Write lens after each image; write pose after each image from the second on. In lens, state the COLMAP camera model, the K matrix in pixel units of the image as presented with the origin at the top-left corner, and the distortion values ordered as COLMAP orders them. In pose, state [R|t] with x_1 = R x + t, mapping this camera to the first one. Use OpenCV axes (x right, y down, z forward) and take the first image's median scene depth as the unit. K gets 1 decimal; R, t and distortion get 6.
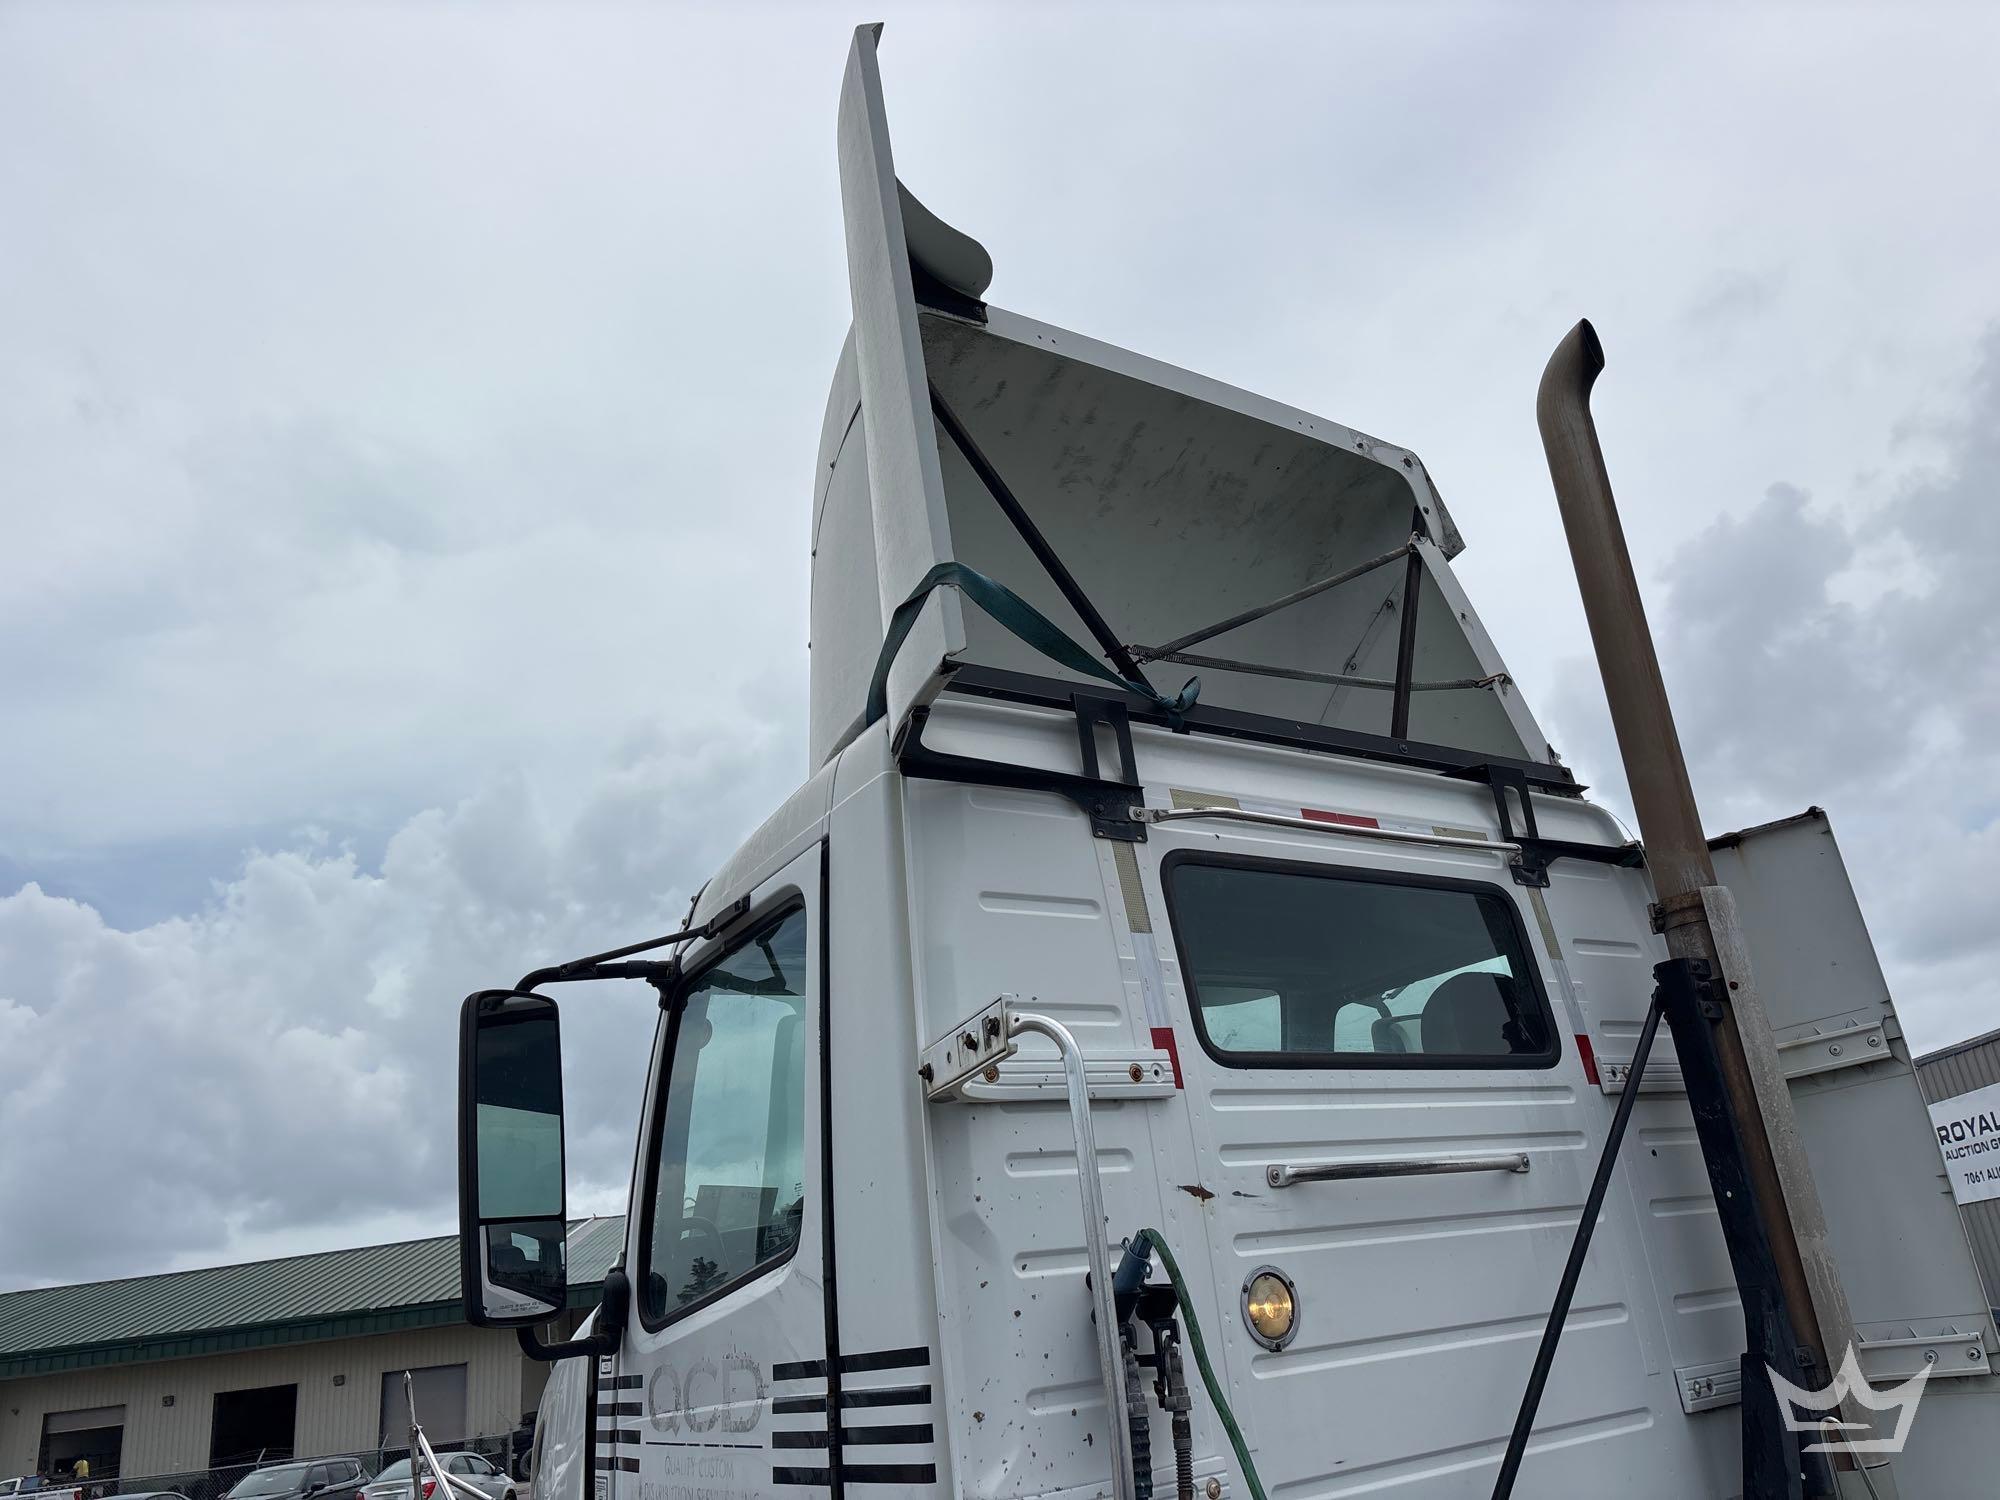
lens RADIAL K [[1528.8, 0, 1002.3], [0, 1528.8, 761.9], [0, 0, 1]] dist [0.052437, -0.051502]
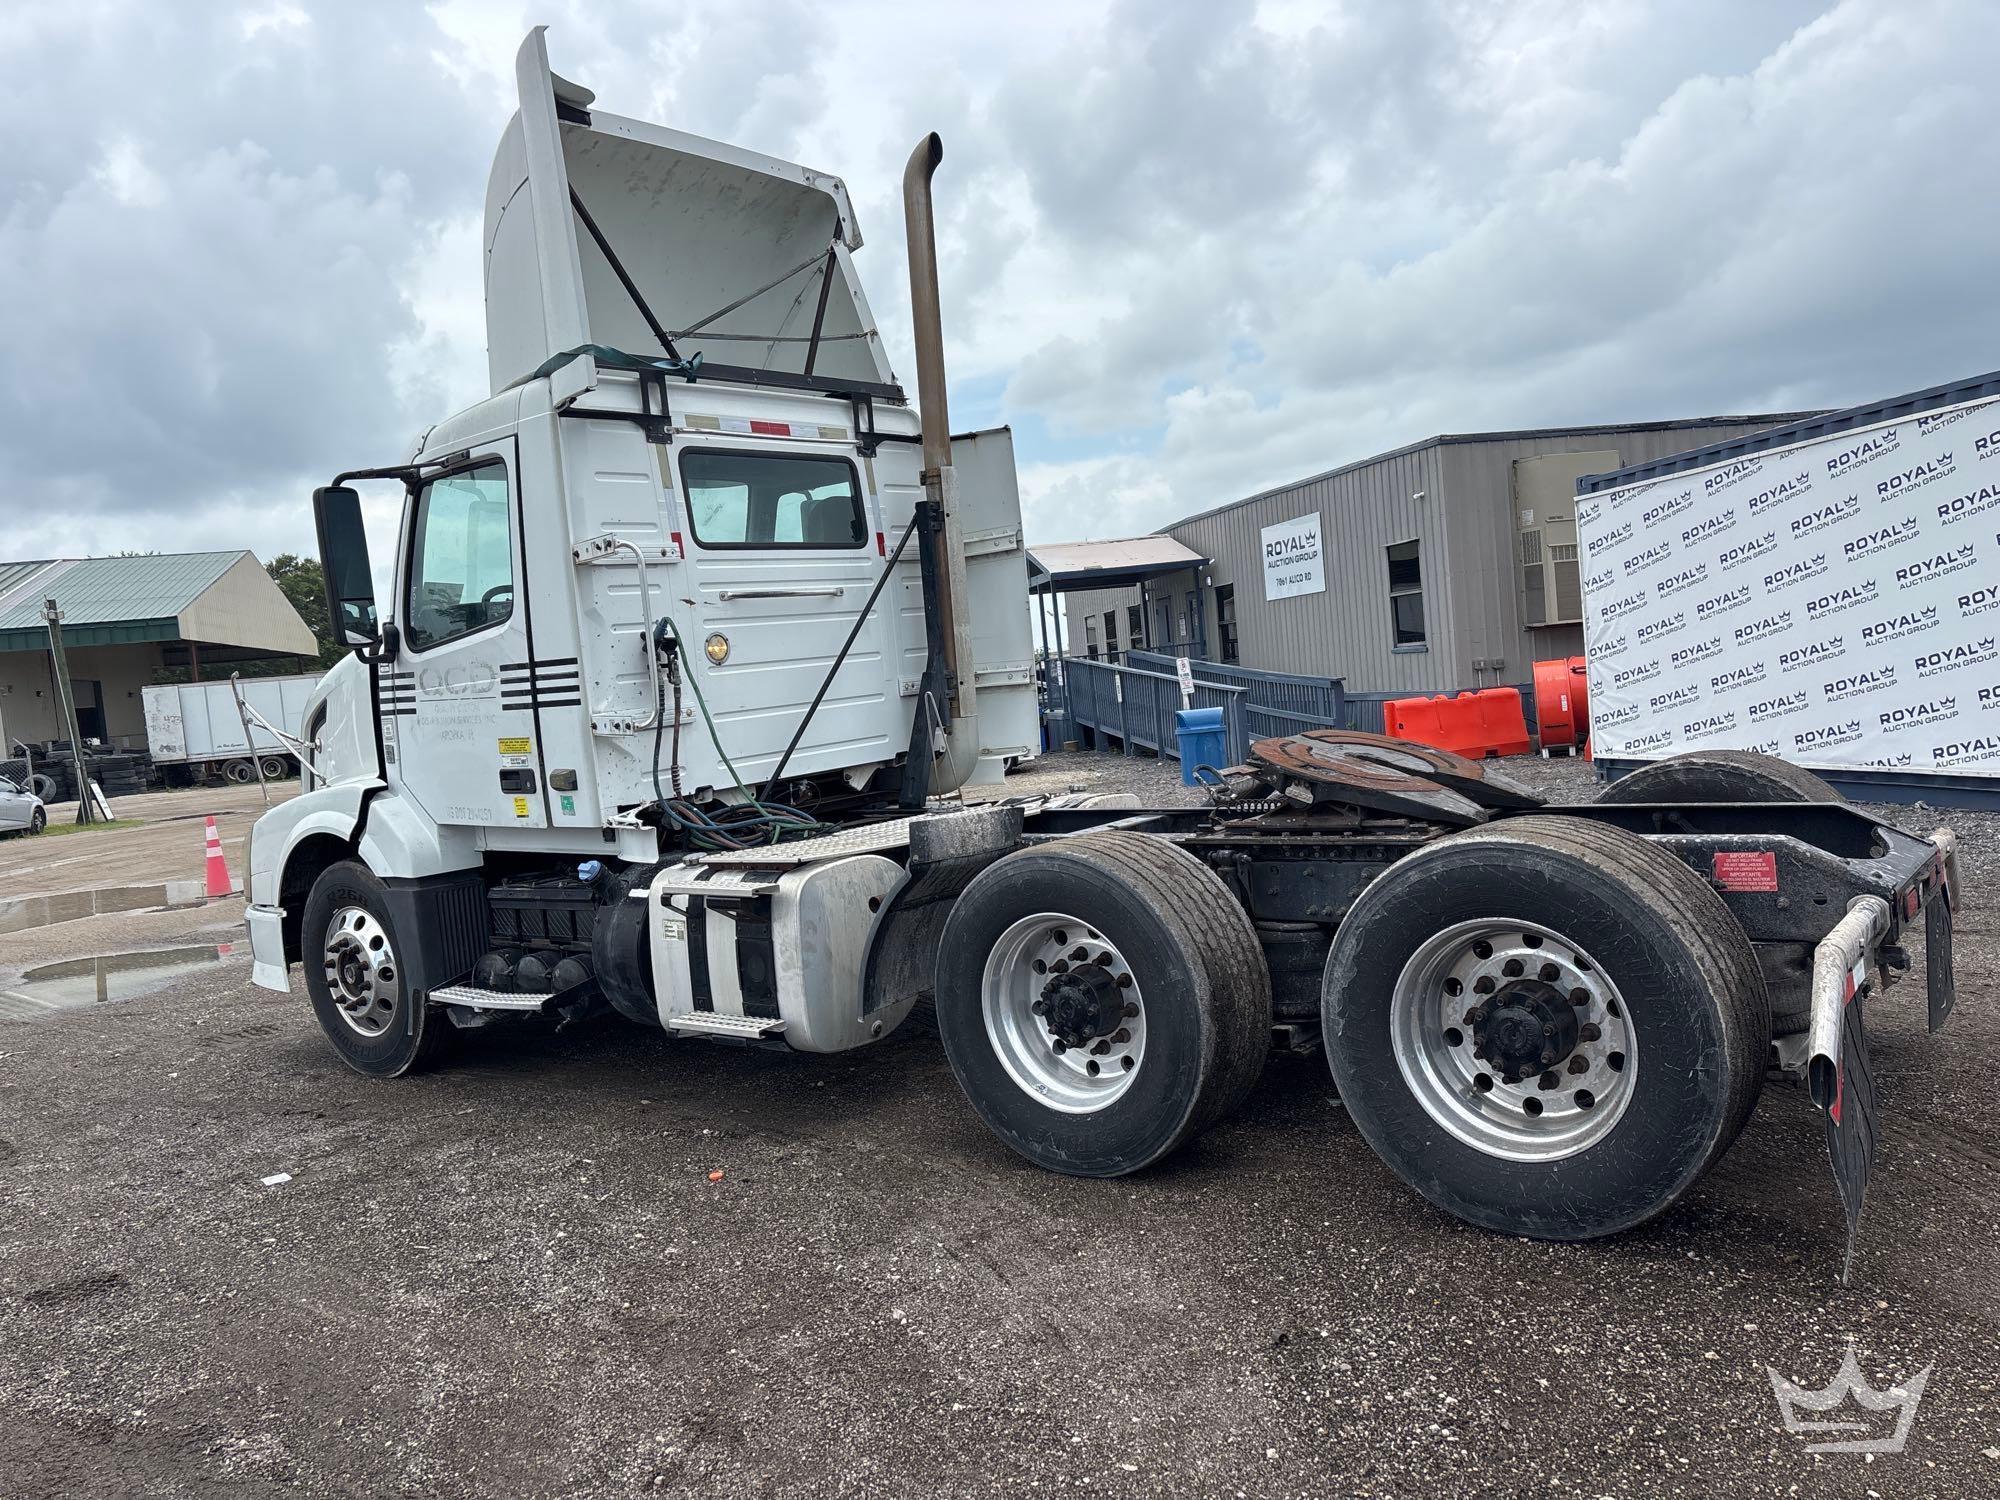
lens RADIAL K [[1524.5, 0, 1008.8], [0, 1524.5, 772.3], [0, 0, 1]] dist [0.125418, -0.258934]
pose [[0.953203, 0.000627, 0.302329, -0.098232], [-0.120910, 0.917336, 0.379310, -0.364278], [-0.277099, -0.398114, 0.874483, -1.095510]]
